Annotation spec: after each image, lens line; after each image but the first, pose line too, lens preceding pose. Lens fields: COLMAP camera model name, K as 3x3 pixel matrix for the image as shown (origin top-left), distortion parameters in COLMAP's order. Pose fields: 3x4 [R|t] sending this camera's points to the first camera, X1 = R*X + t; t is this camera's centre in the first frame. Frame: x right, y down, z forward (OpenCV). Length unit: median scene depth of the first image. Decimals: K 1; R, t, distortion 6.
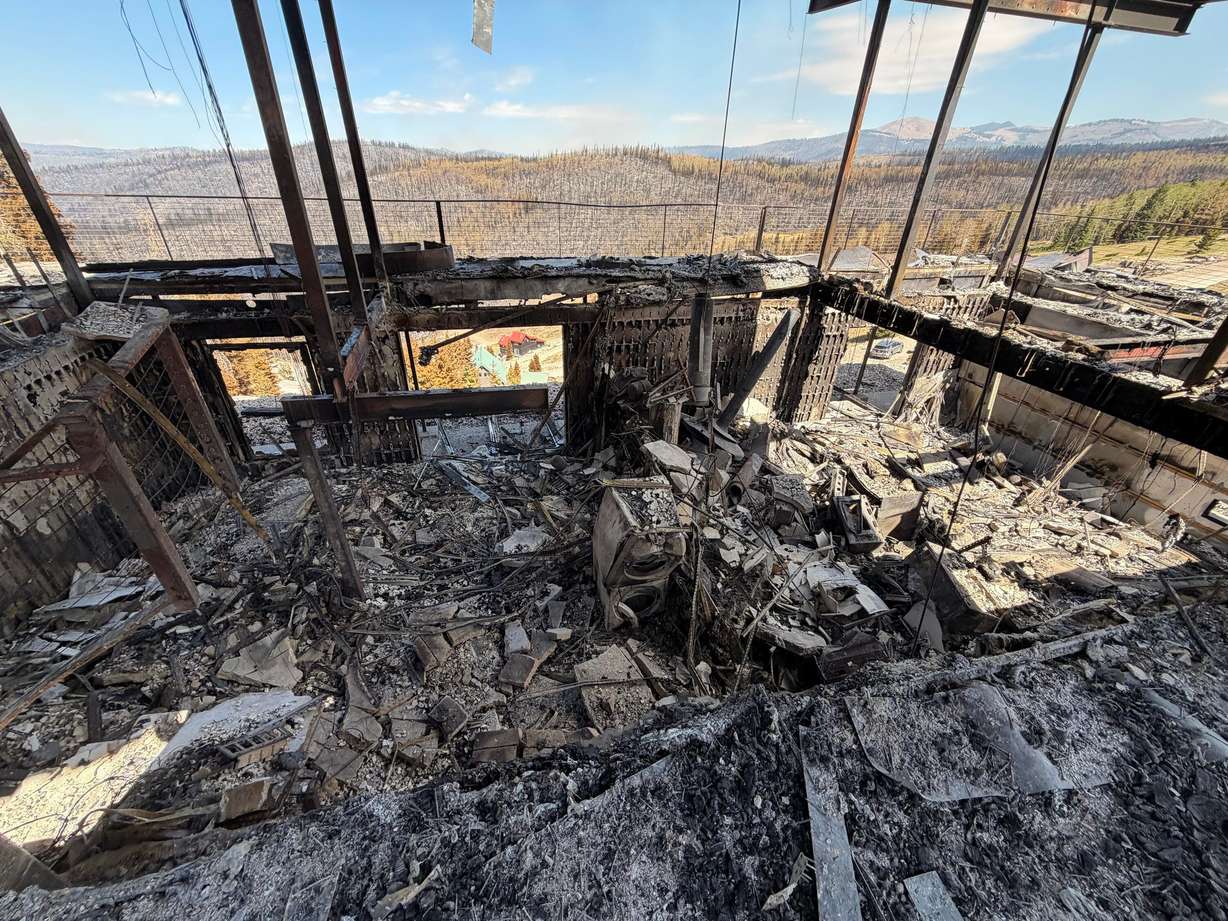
lens RADIAL K [[485.7, 0, 618.6], [0, 485.7, 456.4], [0, 0, 1]] dist [0.001074, -0.000189]
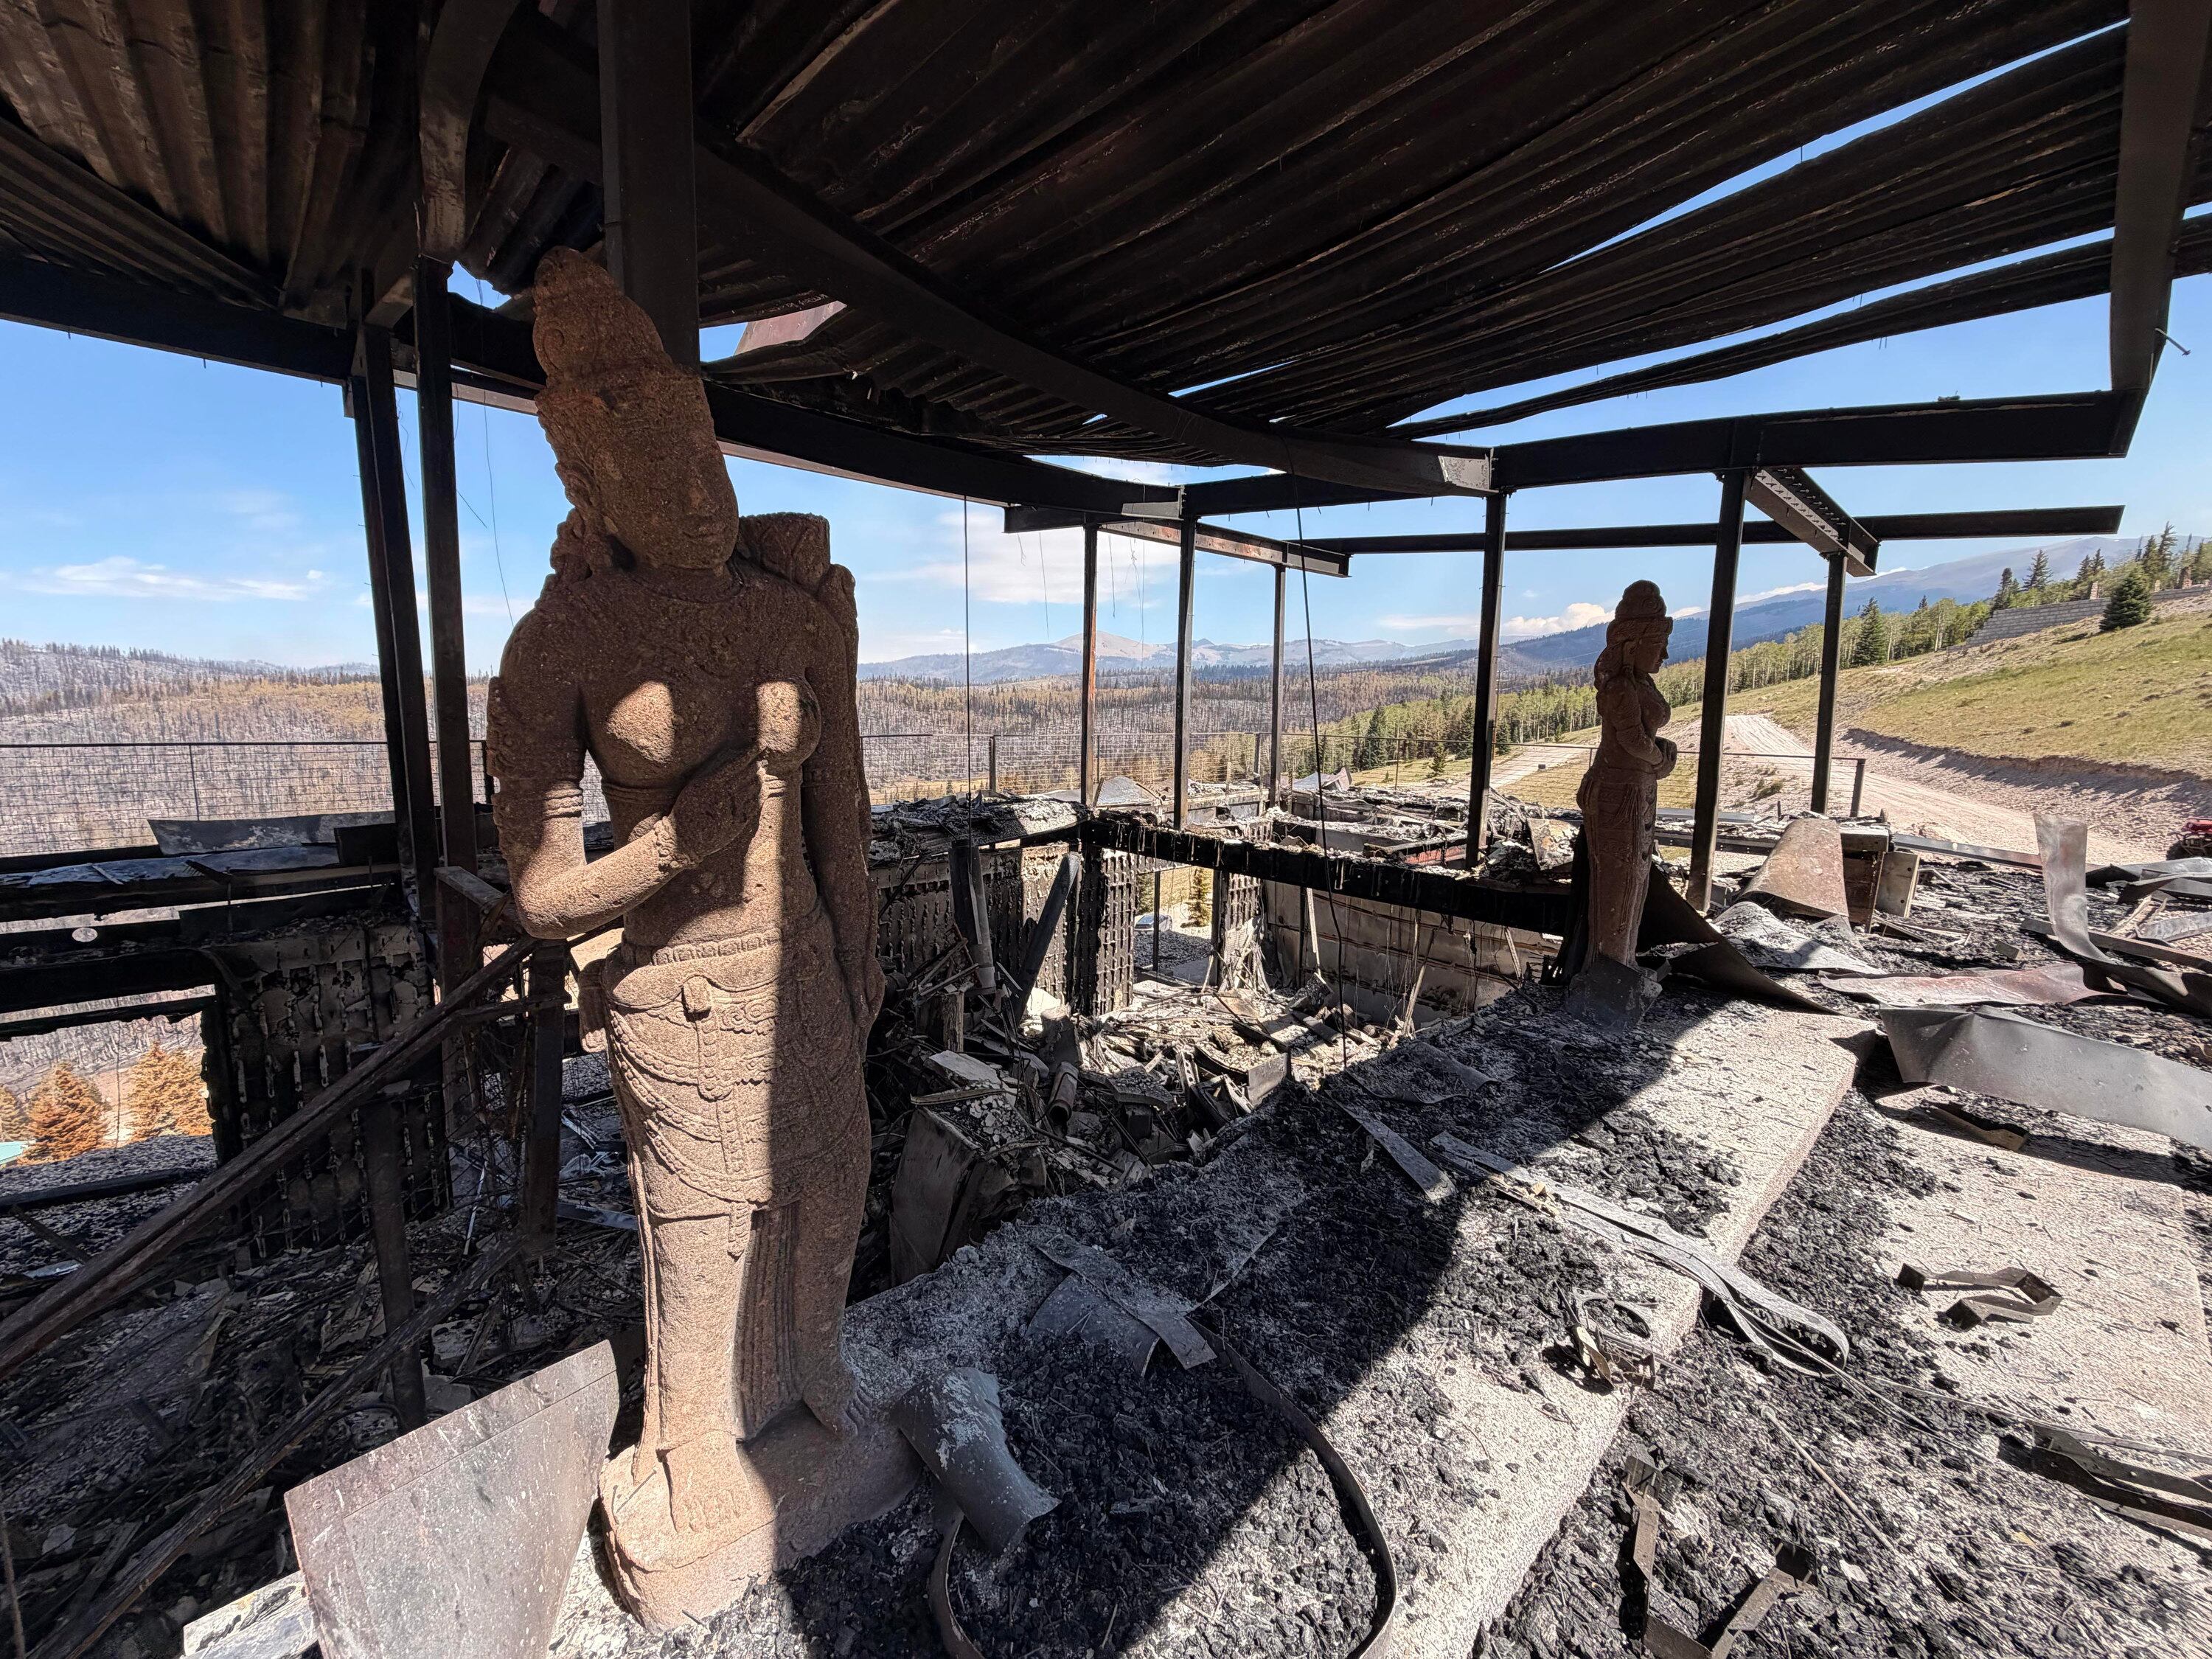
lens RADIAL K [[874.9, 0, 1114.3], [0, 874.9, 822.1], [0, 0, 1]] dist [0.001074, -0.000189]
pose [[0.884959, -0.074310, 0.459701, -0.179471], [0.242691, 0.916117, -0.319110, 0.089156], [-0.397427, 0.393965, 0.828760, -0.146814]]
